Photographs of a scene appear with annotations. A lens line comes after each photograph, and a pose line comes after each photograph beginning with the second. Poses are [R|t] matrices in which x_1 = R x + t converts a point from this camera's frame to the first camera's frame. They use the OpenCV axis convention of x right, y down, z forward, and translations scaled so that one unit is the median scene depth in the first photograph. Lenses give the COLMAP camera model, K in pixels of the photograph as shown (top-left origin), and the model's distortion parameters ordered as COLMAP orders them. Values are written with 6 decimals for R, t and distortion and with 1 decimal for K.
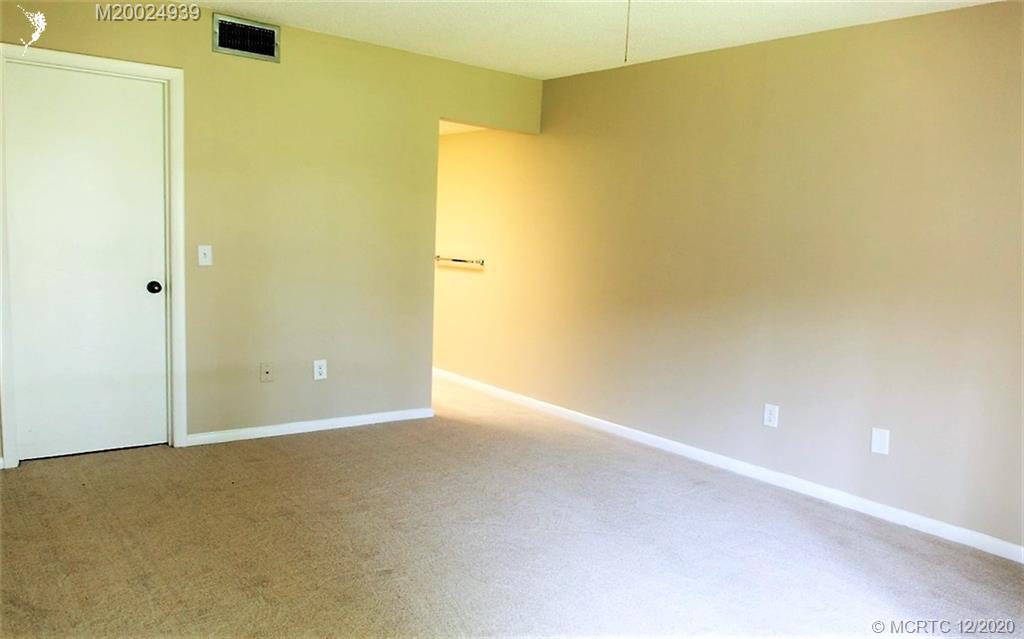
lens RADIAL K [[763.3, 0, 509.1], [0, 763.3, 318.0], [0, 0, 1]] dist [-0.004281, -0.003649]
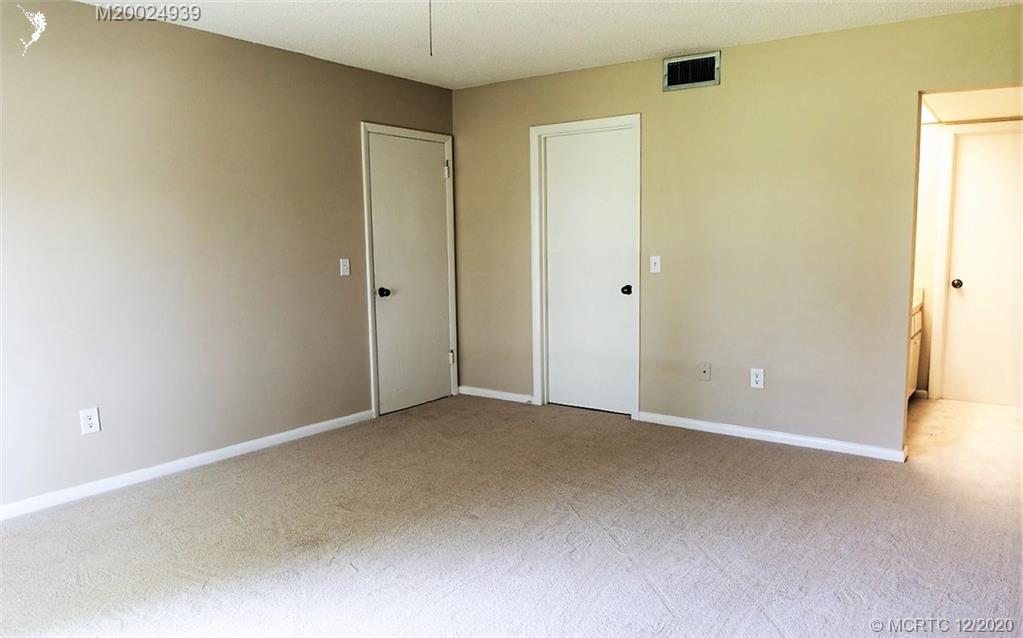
lens RADIAL K [[731.8, 0, 528.8], [0, 731.8, 324.9], [0, 0, 1]] dist [-0.009214, -0.006557]
pose [[0.291099, 0.066861, -0.954354, 0.626828], [-0.081411, 0.995668, 0.044923, -0.022385], [0.953223, 0.064617, 0.295281, 0.465566]]
